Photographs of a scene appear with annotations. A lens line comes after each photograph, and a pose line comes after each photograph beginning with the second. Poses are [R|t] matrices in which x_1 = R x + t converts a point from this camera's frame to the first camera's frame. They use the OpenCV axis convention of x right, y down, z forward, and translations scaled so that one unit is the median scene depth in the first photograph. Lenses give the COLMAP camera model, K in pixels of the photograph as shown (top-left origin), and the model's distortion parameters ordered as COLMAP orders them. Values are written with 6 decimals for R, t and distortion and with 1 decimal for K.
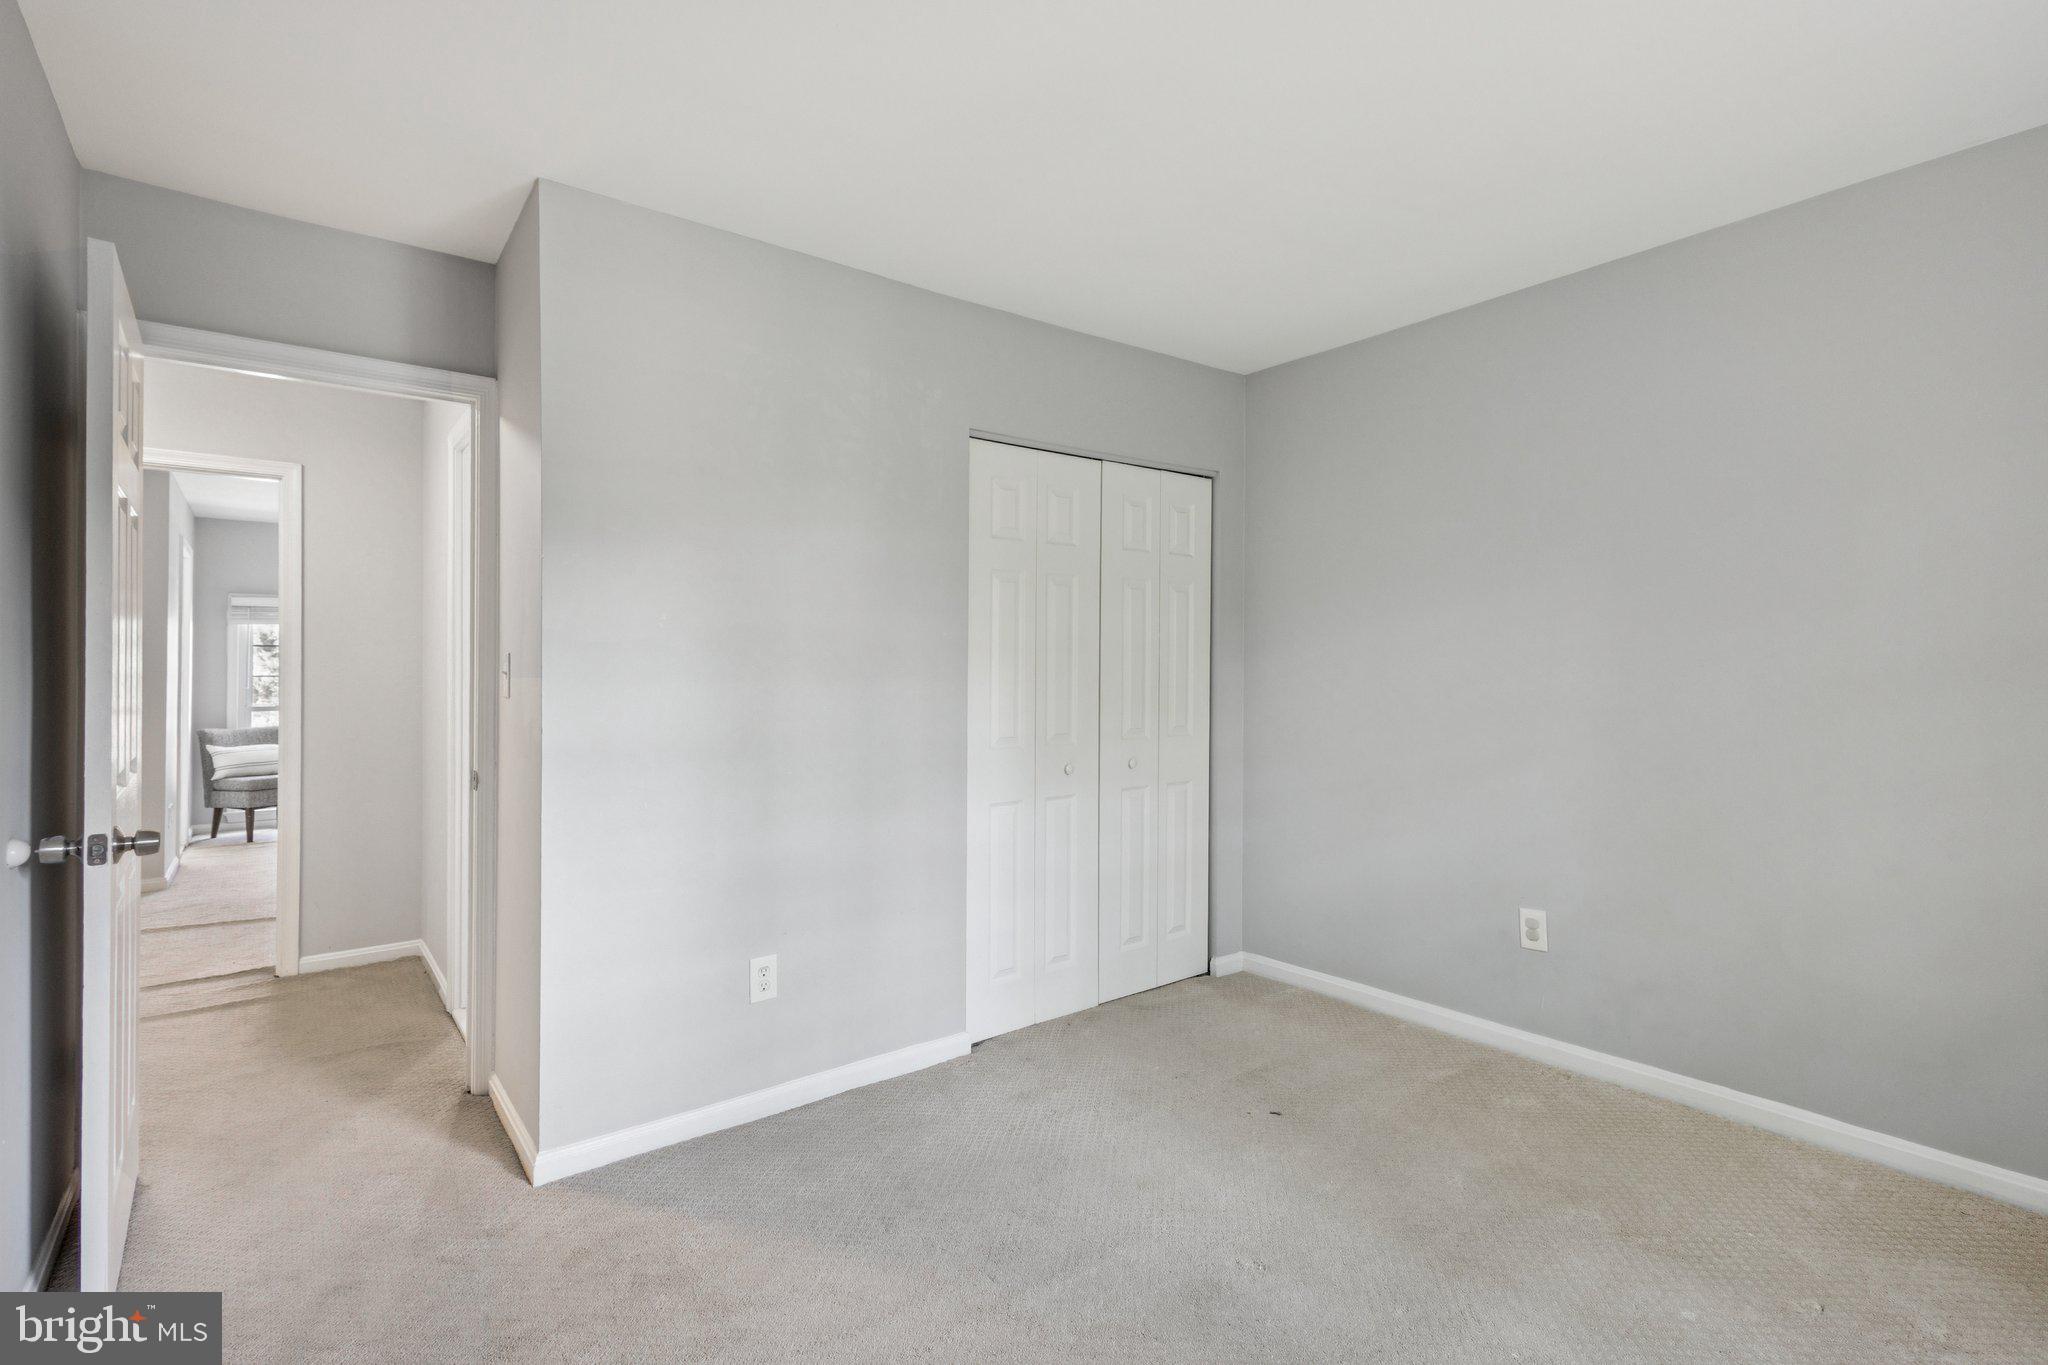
lens RADIAL K [[982.2, 0, 1001.9], [0, 982.2, 670.5], [0, 0, 1]] dist [0.009134, 0.000453]
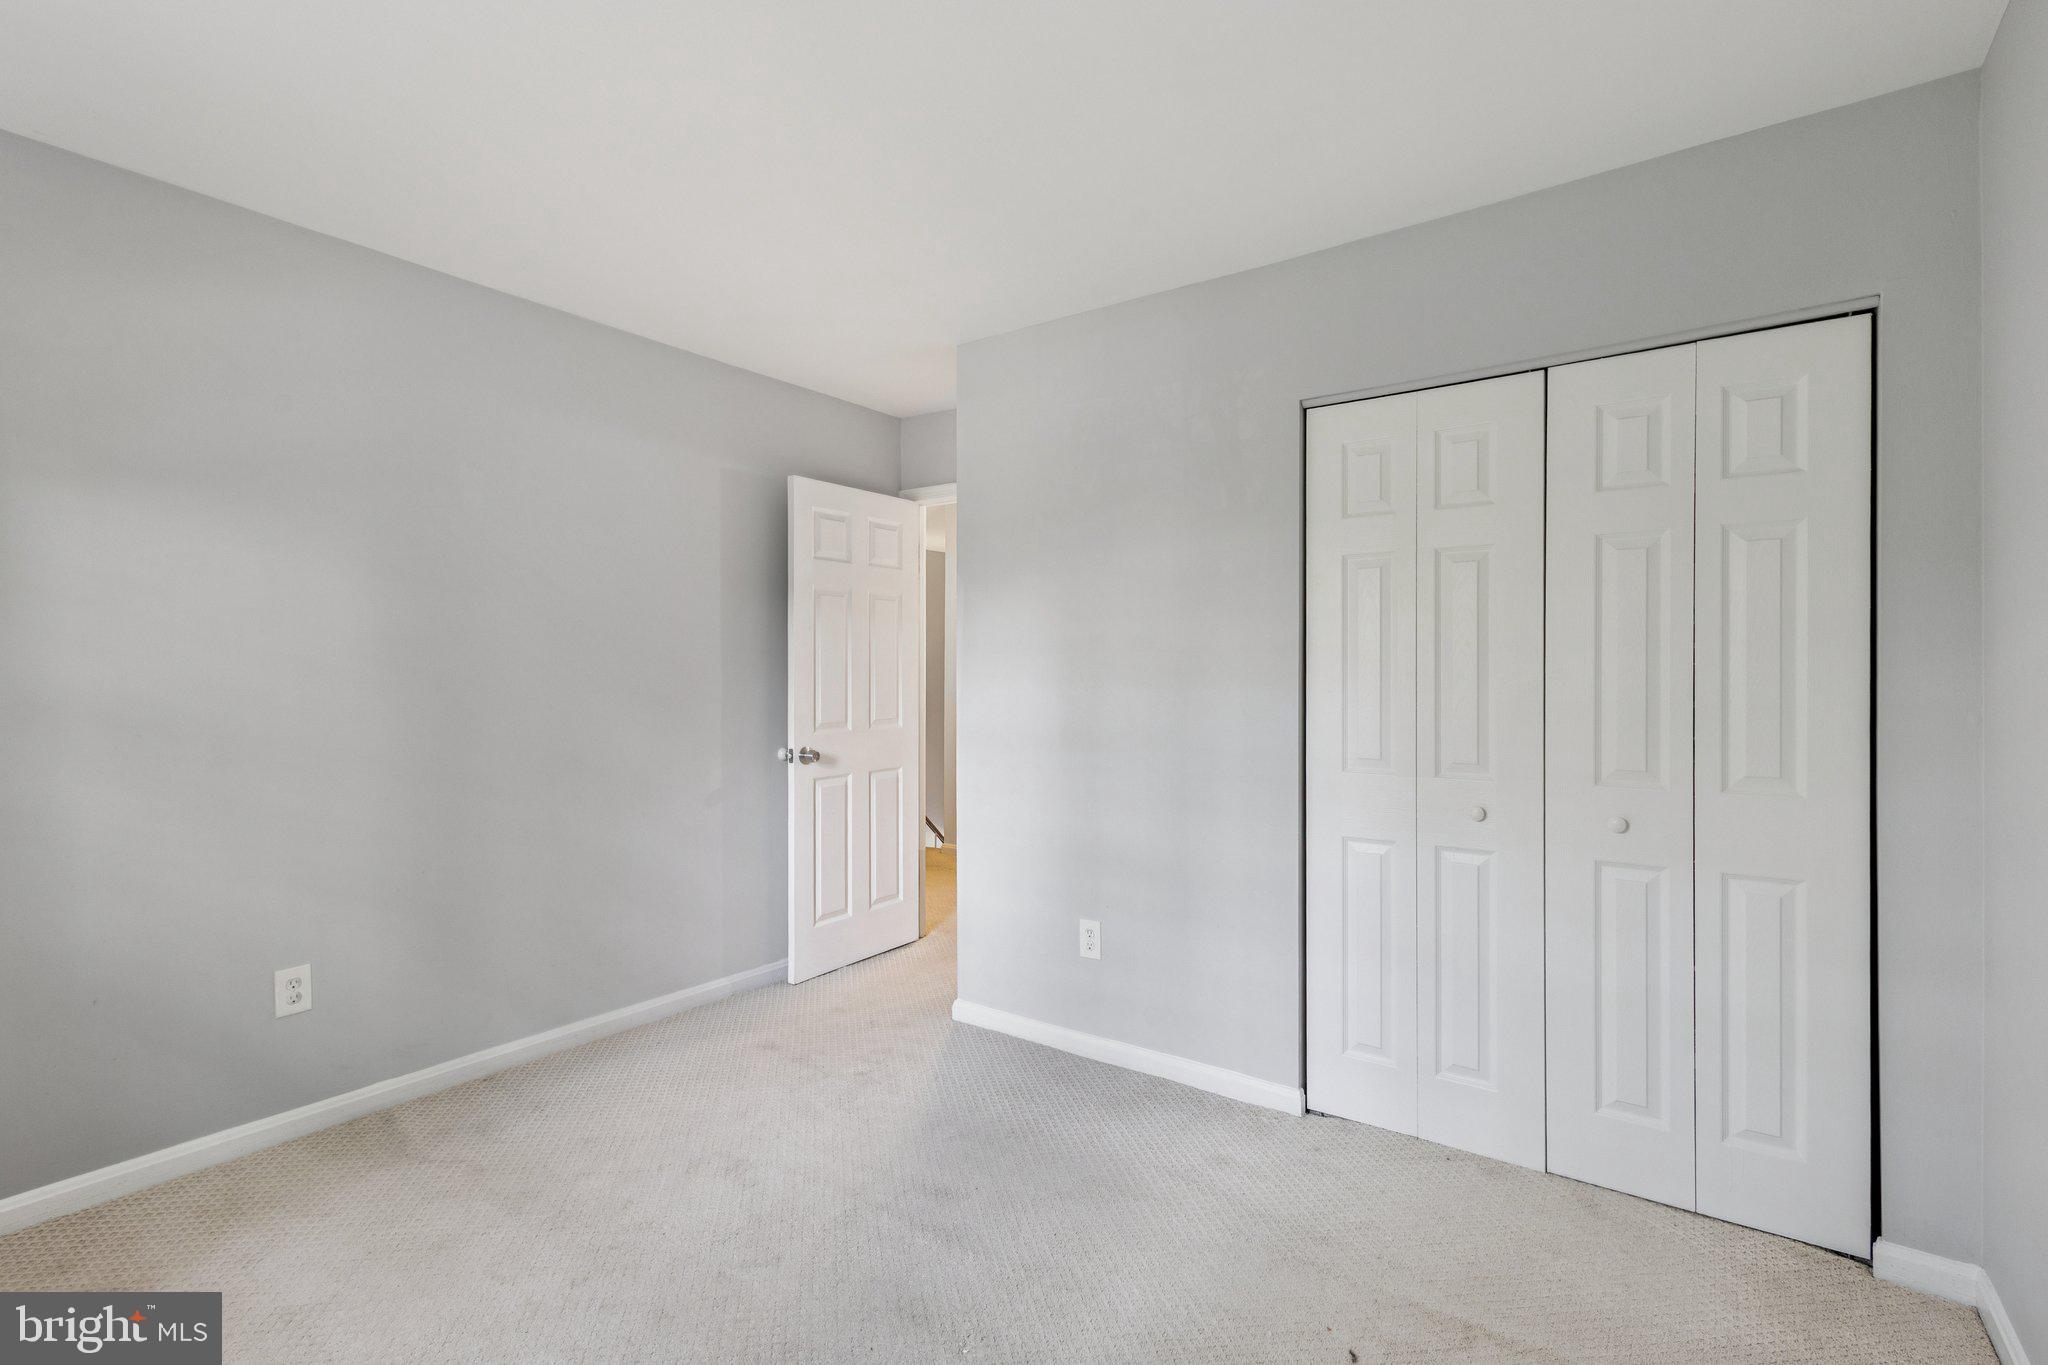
lens RADIAL K [[982.2, 0, 1001.9], [0, 982.2, 670.5], [0, 0, 1]] dist [0.009134, 0.000453]
pose [[0.264088, 0.003169, -0.964493, 0.696489], [-0.007042, 0.999974, 0.001358, -0.003764], [0.964473, 0.006433, 0.264103, 0.486310]]
